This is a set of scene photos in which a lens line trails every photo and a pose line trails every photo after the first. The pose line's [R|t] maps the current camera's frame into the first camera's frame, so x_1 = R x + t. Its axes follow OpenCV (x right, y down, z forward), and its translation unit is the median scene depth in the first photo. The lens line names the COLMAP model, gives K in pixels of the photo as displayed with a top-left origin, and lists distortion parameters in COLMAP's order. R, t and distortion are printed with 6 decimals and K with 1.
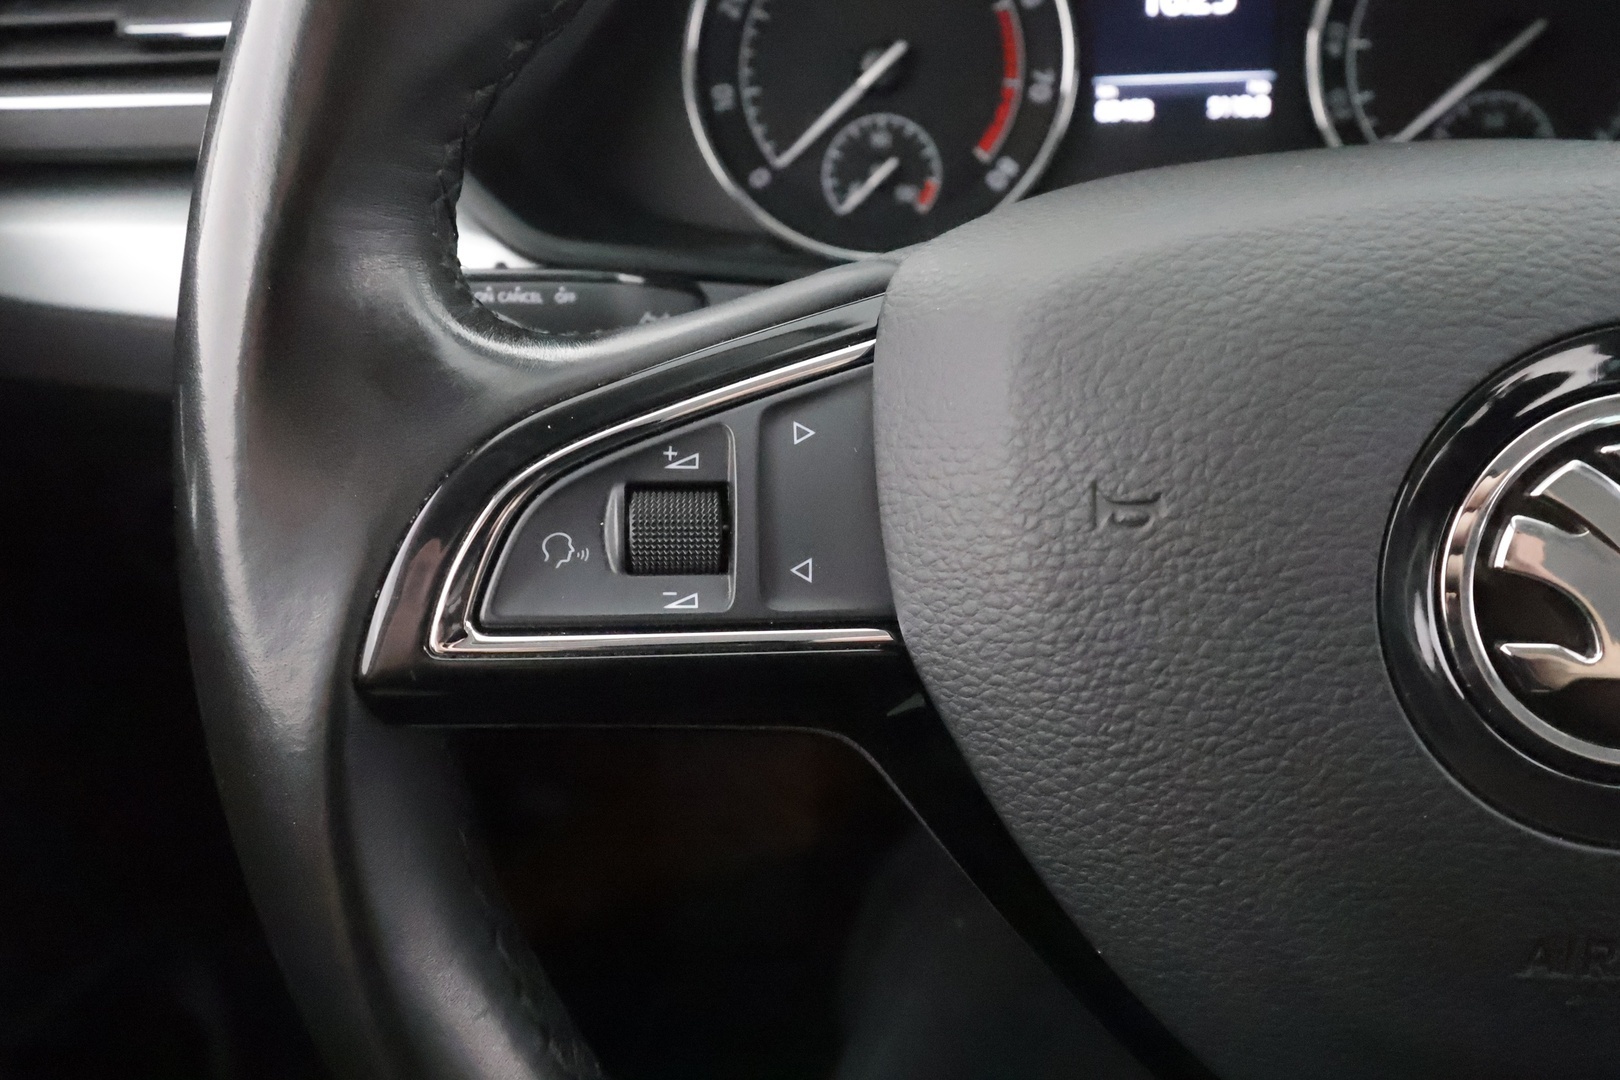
lens RADIAL K [[1289.1, 0, 812.9], [0, 1289.1, 527.6], [0, 0, 1]] dist [0.015789, -0.009488]
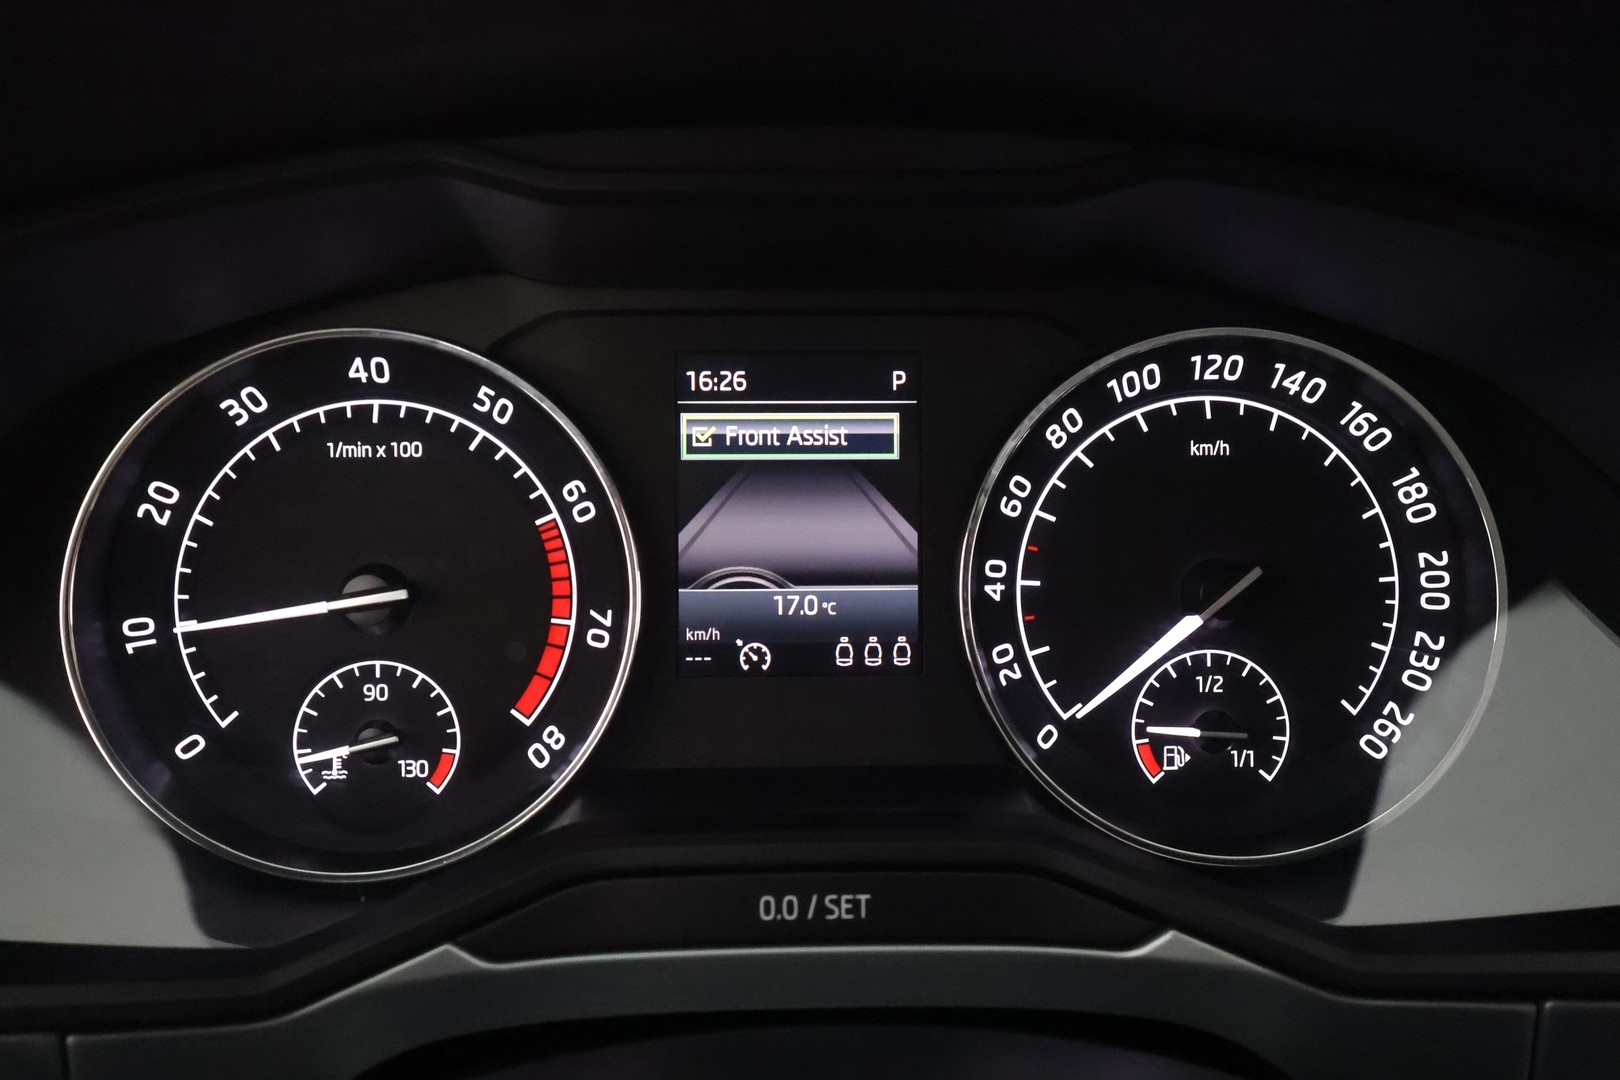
lens RADIAL K [[1289.1, 0, 810.0], [0, 1289.1, 540.5], [0, 0, 1]] dist [0.015789, -0.009488]
pose [[0.994165, 0.020815, 0.105841, 0.218299], [0.003487, 0.974491, -0.224400, -0.232068], [-0.107812, 0.223460, 0.968732, 0.290912]]
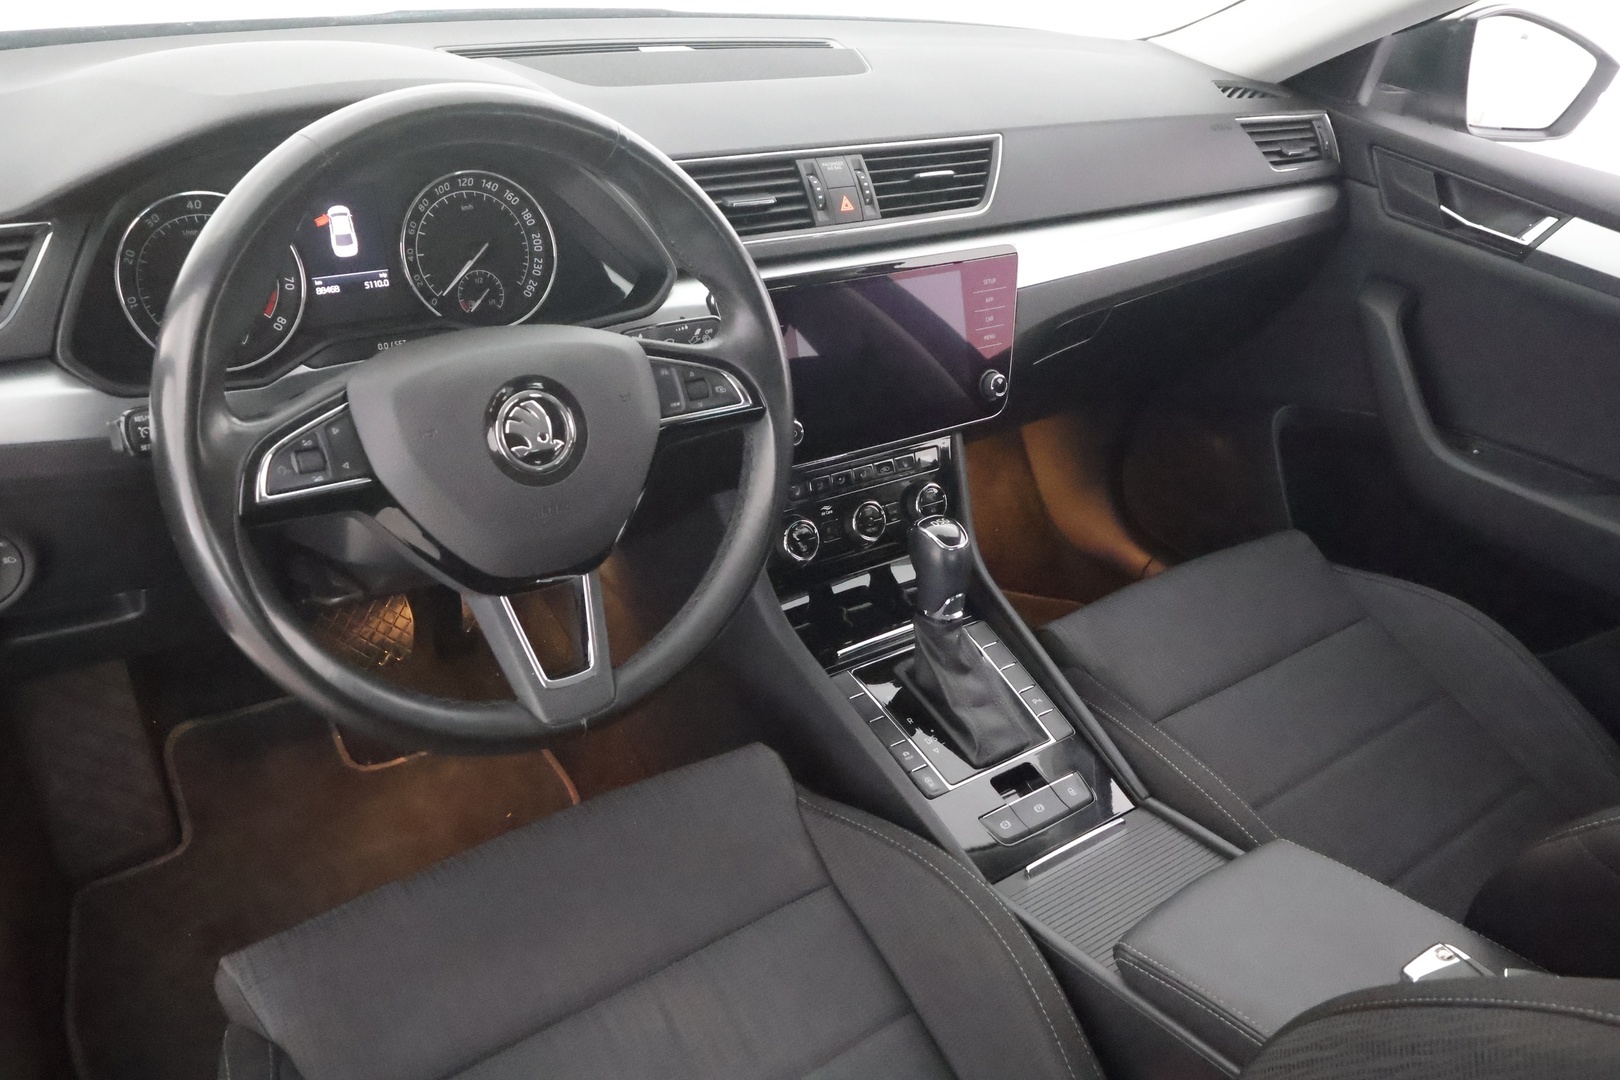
lens RADIAL K [[1289.1, 0, 817.8], [0, 1289.1, 538.8], [0, 0, 1]] dist [0.015789, -0.009488]
pose [[0.753875, -0.216903, 0.620182, -0.622687], [0.217262, 0.973131, 0.076245, 0.115704], [-0.620056, 0.077263, 0.780744, -1.287835]]
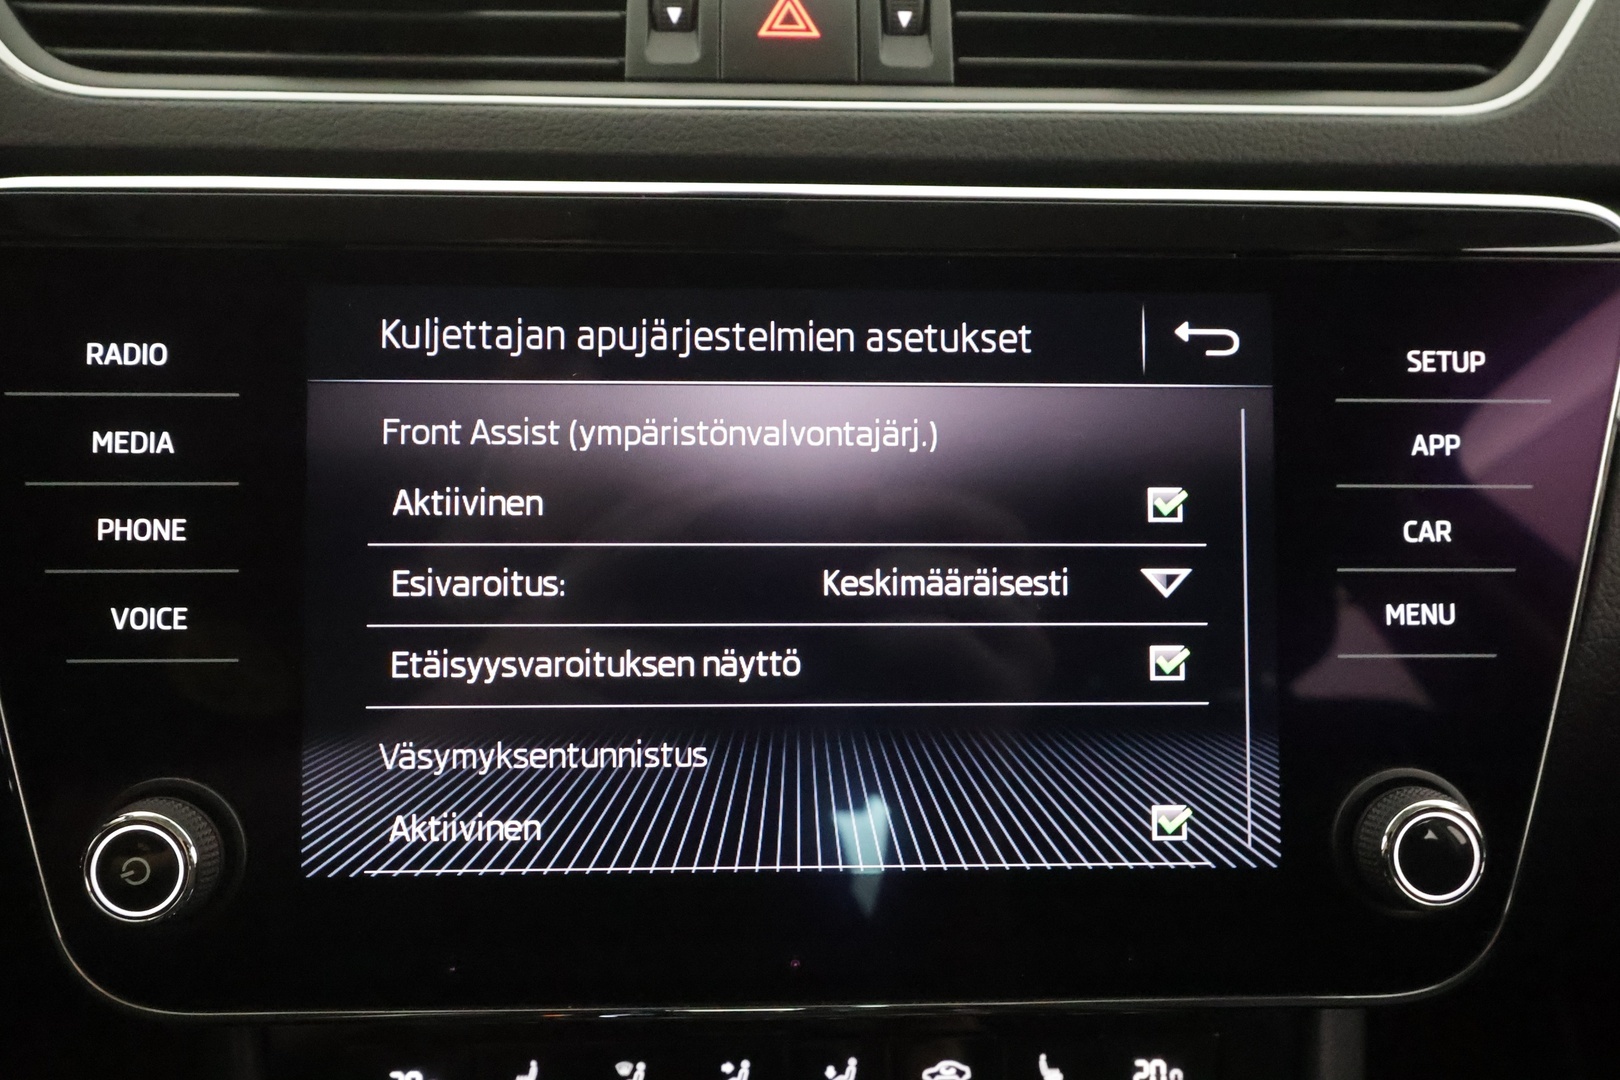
lens RADIAL K [[1289.1, 0, 807.3], [0, 1289.1, 540.5], [0, 0, 1]] dist [0.015789, -0.009488]
pose [[0.992929, 0.027526, 0.115478, 1.164012], [-0.001353, 0.975309, -0.220840, 0.082369], [-0.118705, 0.219122, 0.968449, 0.099672]]
